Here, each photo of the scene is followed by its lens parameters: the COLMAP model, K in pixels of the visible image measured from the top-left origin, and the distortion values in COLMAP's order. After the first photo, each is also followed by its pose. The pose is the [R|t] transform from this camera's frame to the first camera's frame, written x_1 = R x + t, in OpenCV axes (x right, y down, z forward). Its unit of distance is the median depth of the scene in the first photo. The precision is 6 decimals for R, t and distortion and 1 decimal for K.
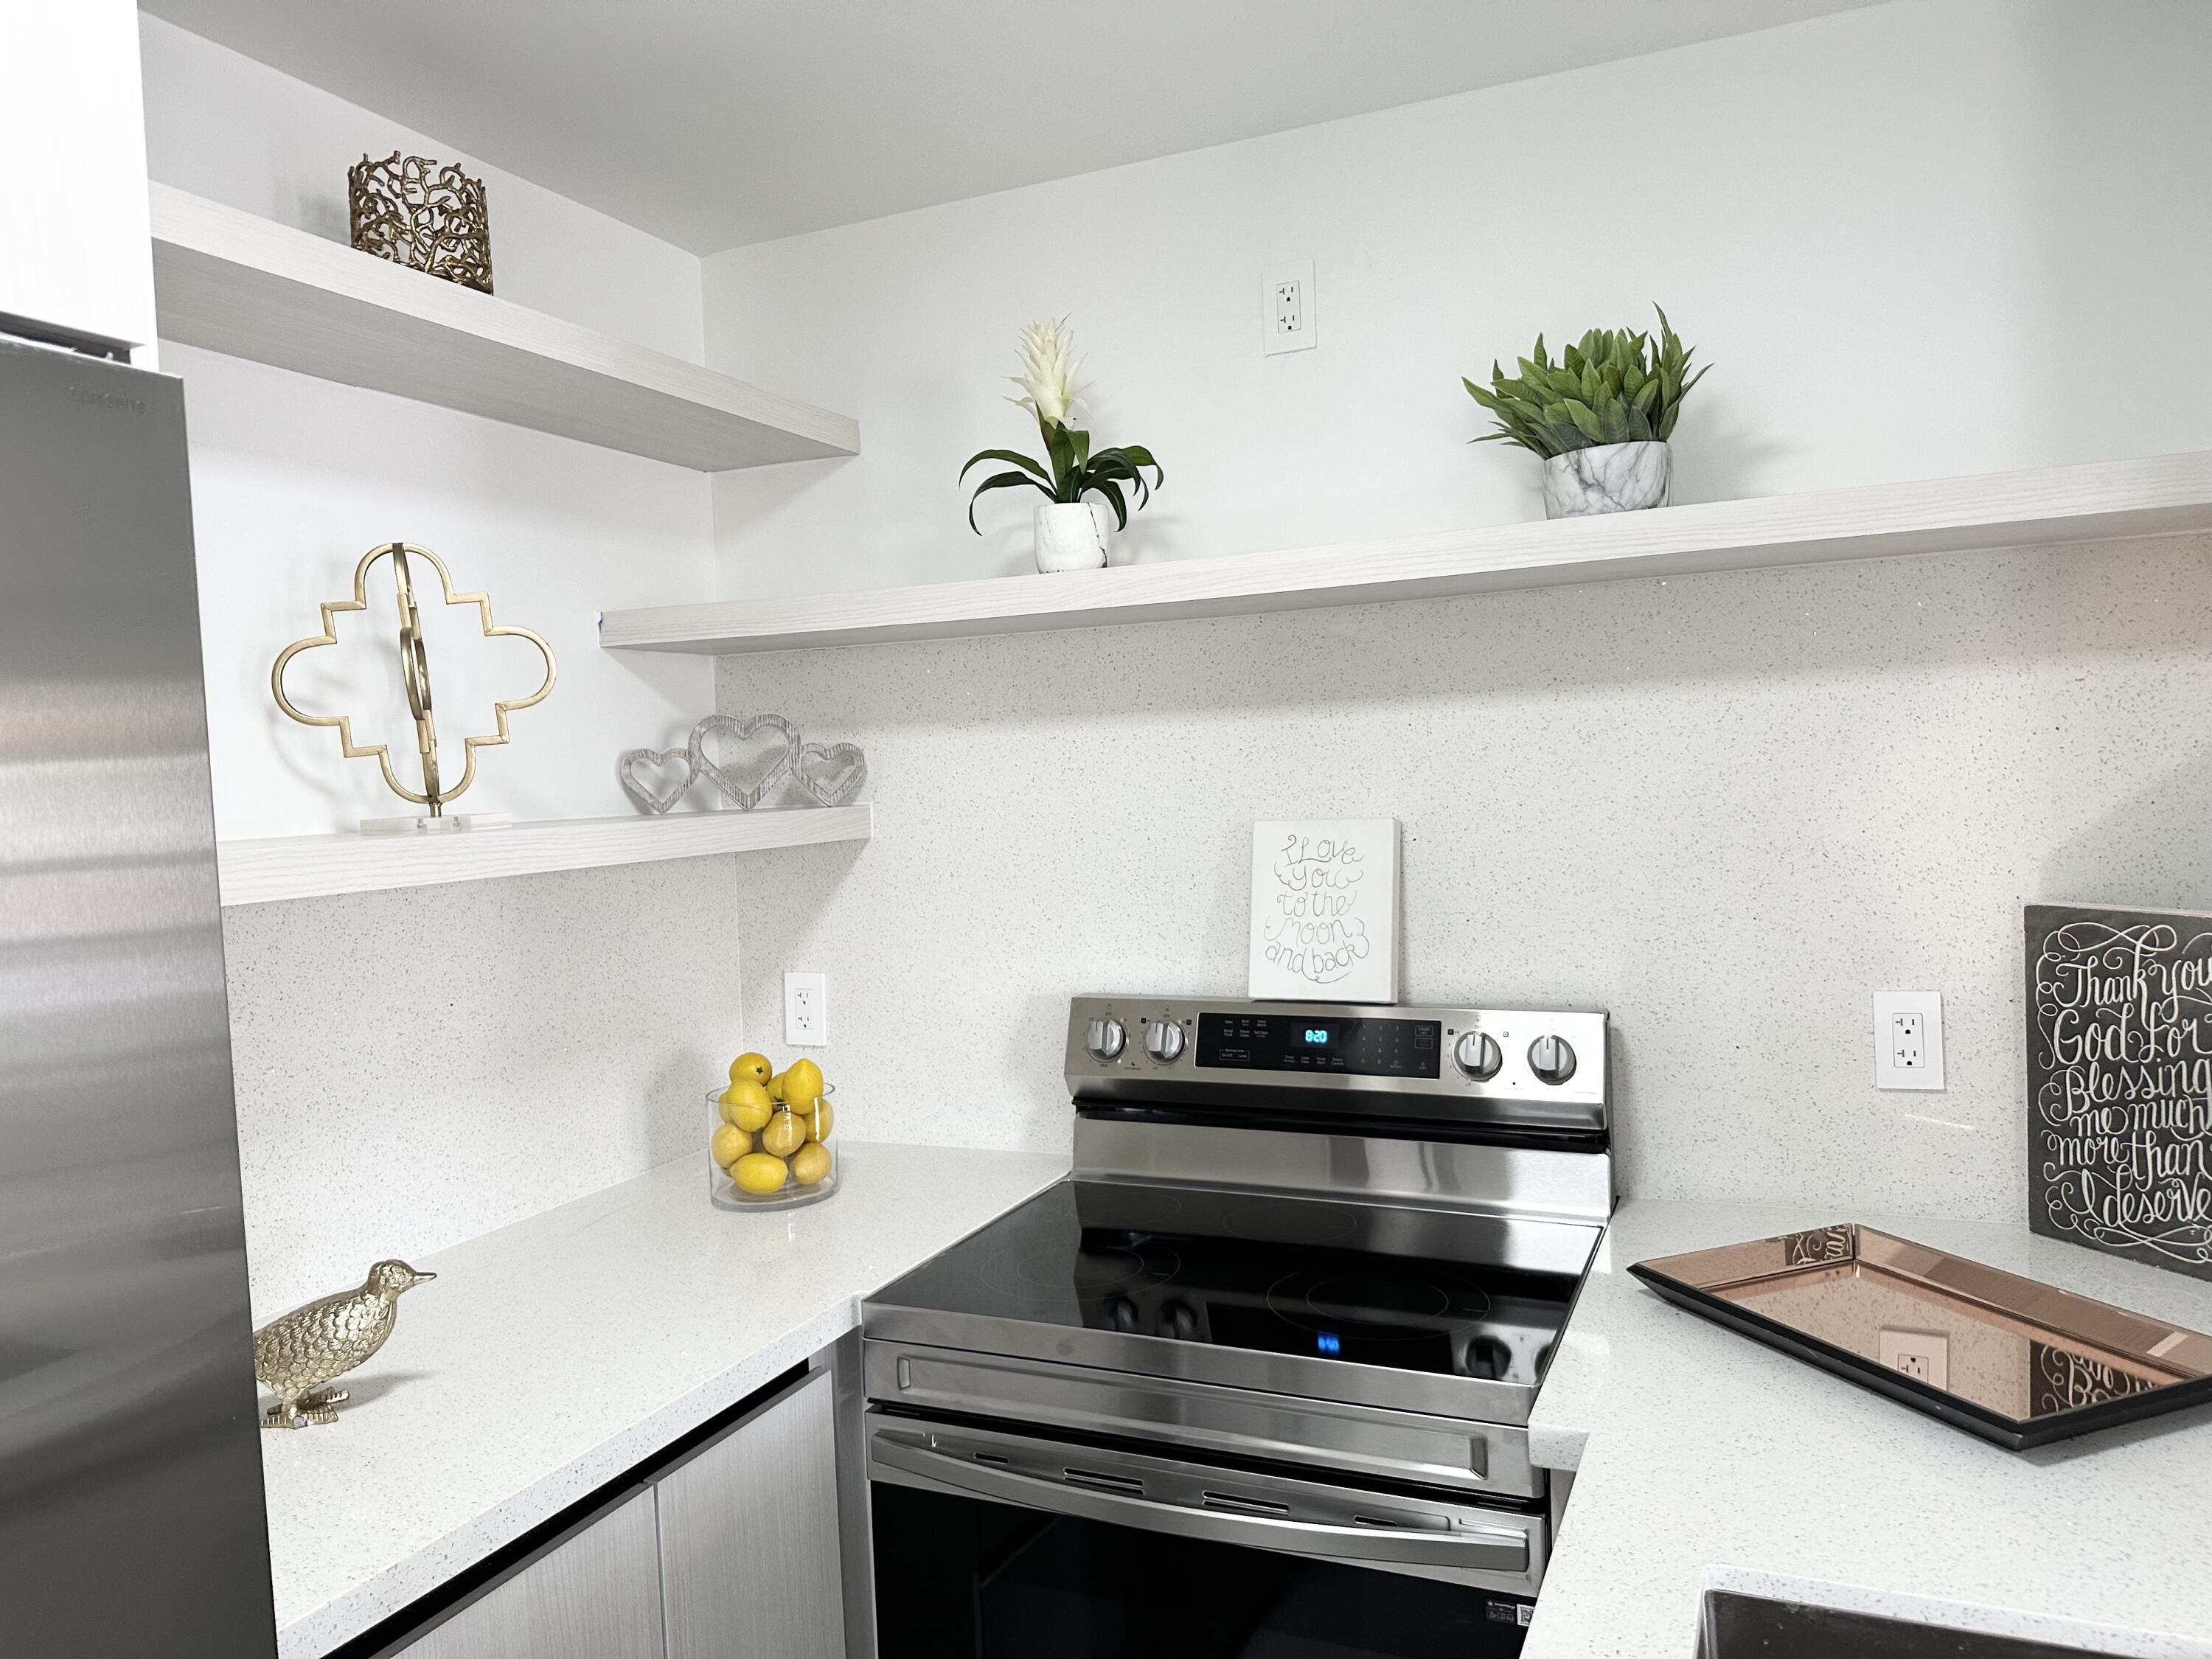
lens RADIAL K [[1565.0, 0, 1100.8], [0, 1565.0, 837.7], [0, 0, 1]] dist [0.044306, -0.066230]
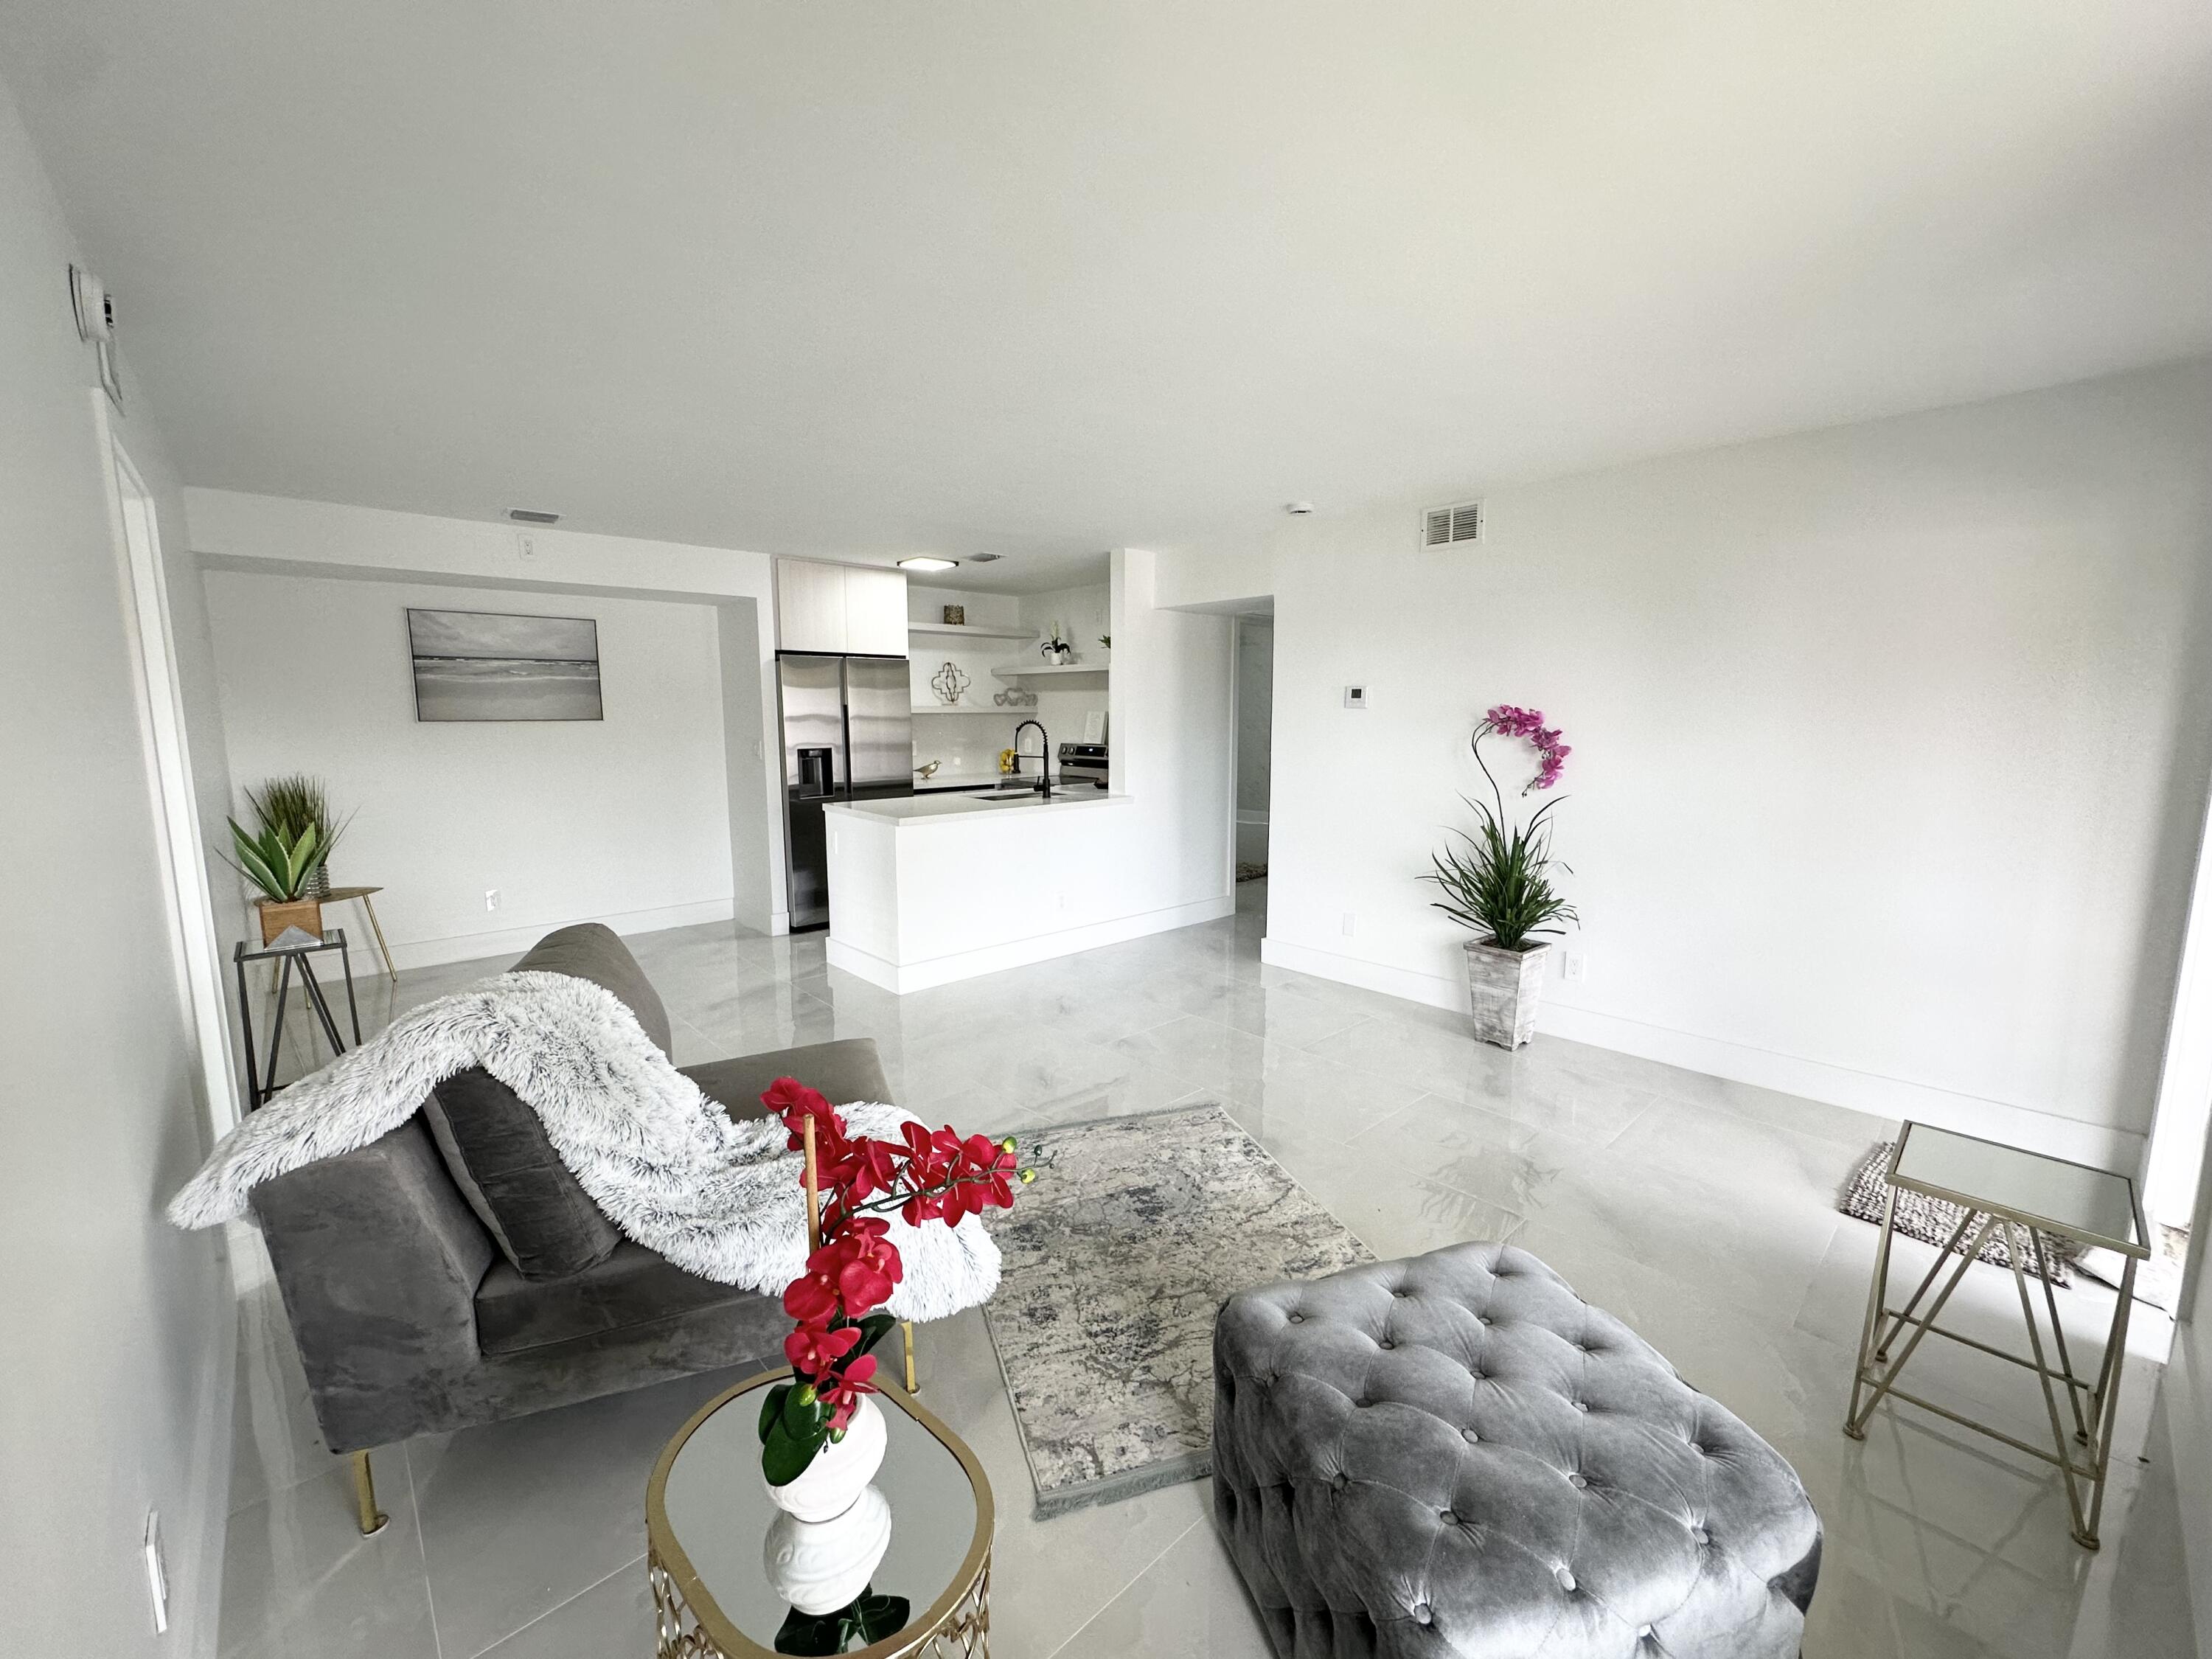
lens RADIAL K [[886.3, 0, 1108.2], [0, 886.3, 827.6], [0, 0, 1]] dist [-0.001076, 0.000652]
pose [[0.917647, 0.093376, -0.386271, 1.439076], [-0.054977, 0.992486, 0.109315, 0.052191], [0.393576, -0.079077, 0.915885, -1.898528]]
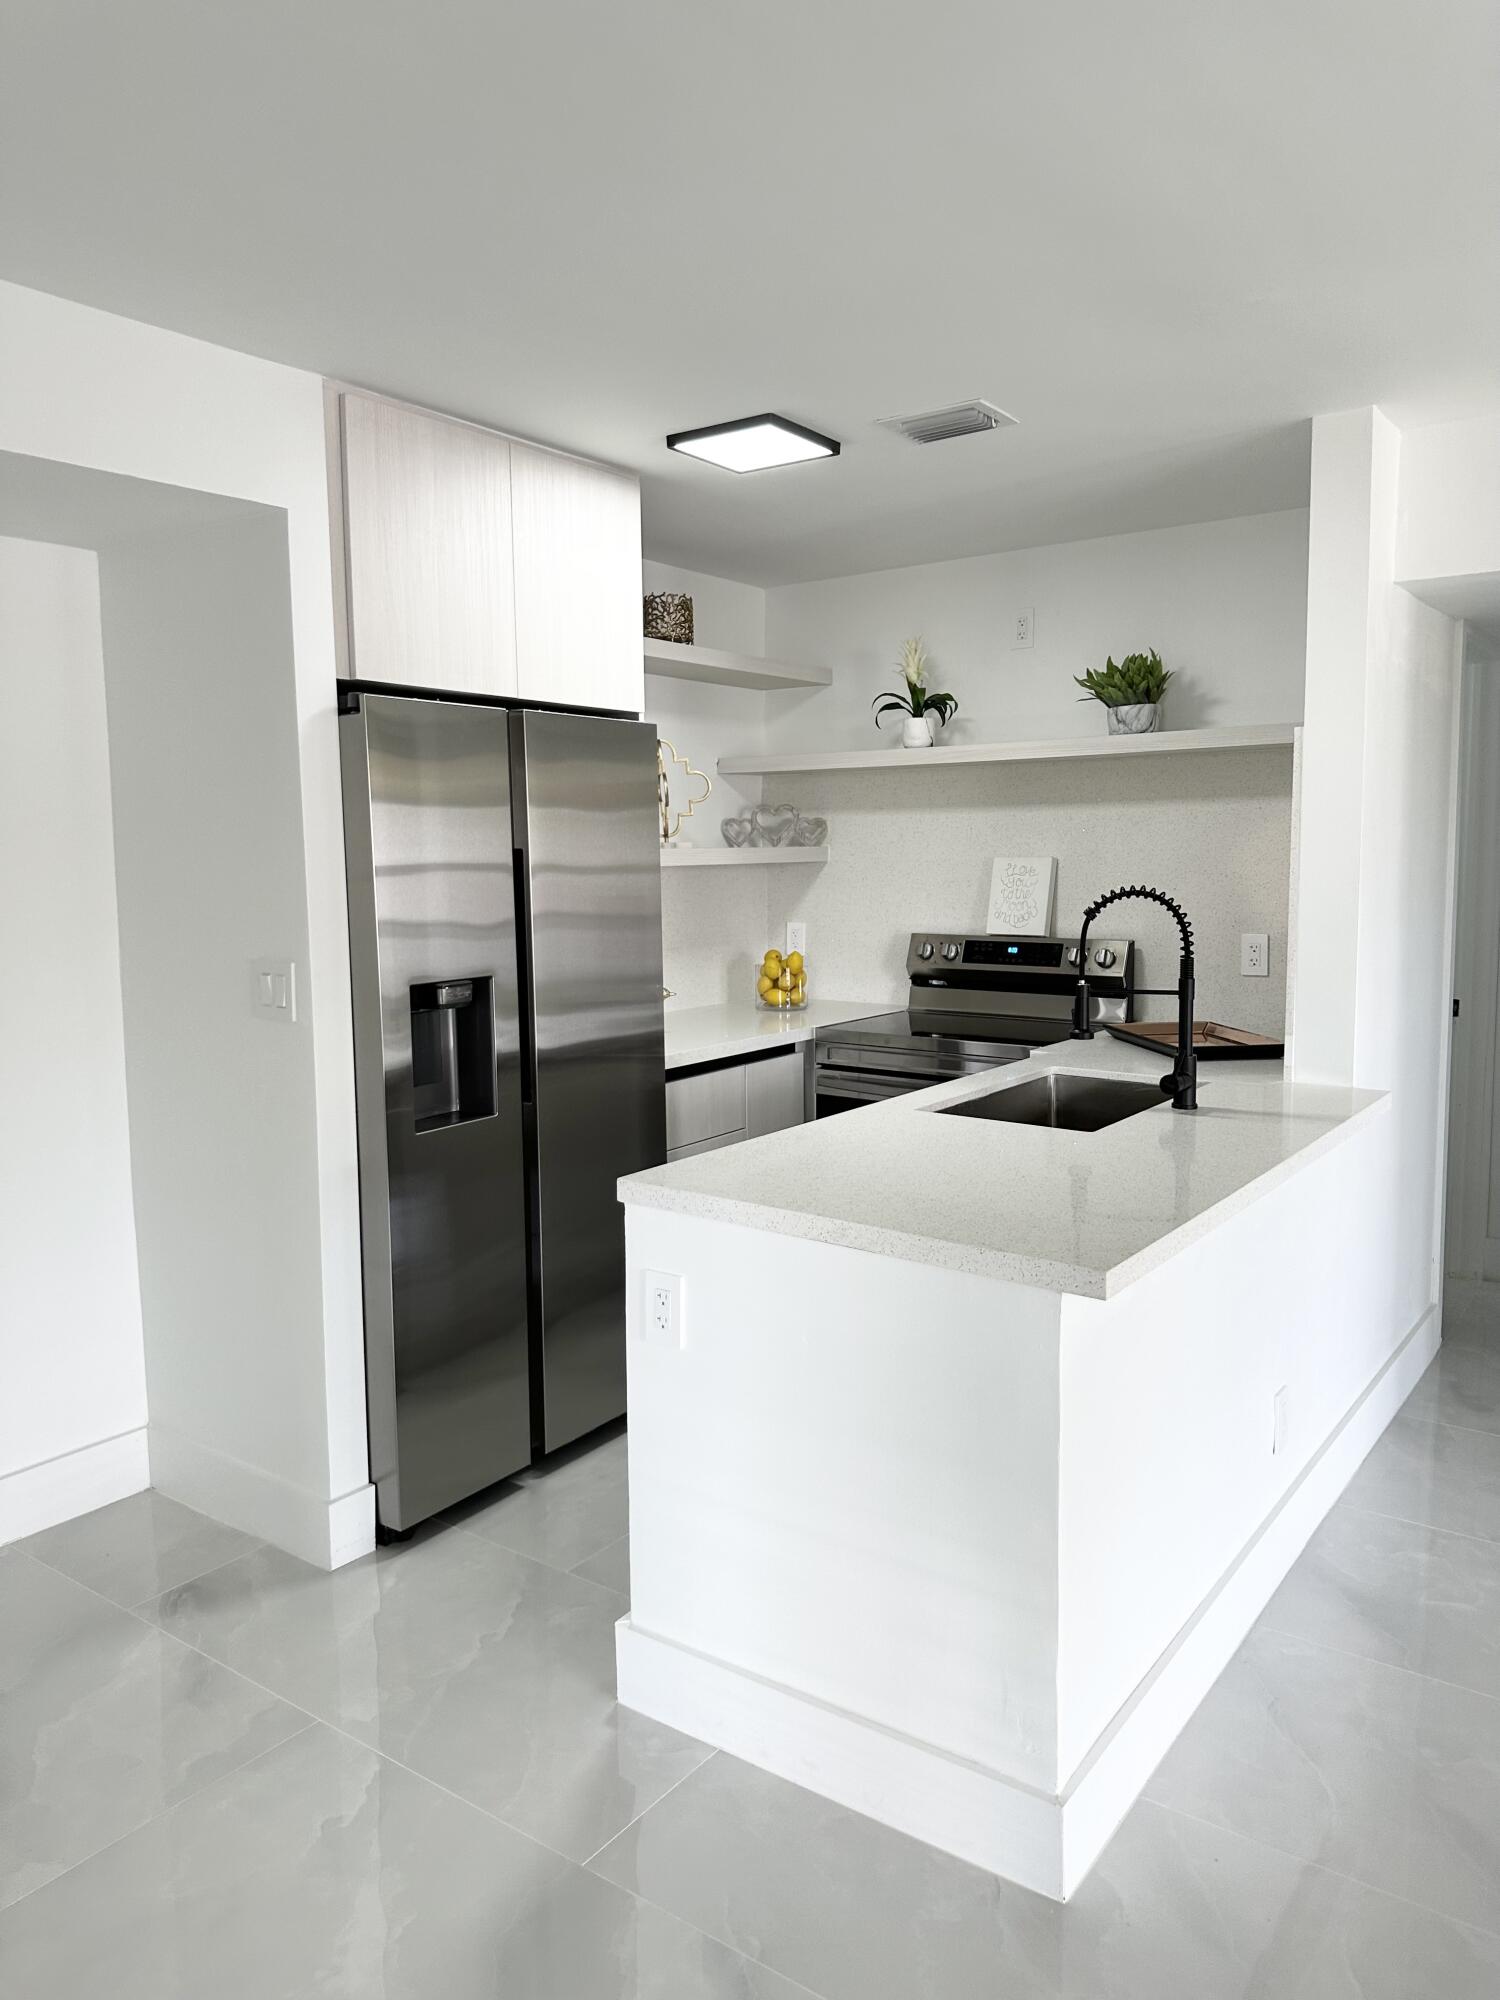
lens RADIAL K [[1400.5, 0, 754.4], [0, 1400.5, 988.9], [0, 0, 1]] dist [0.102055, -0.152911]
pose [[0.977793, 0.052806, -0.202809, 0.187307], [-0.039520, 0.996833, 0.069009, 0.054798], [0.205811, -0.059461, 0.976784, -1.115217]]
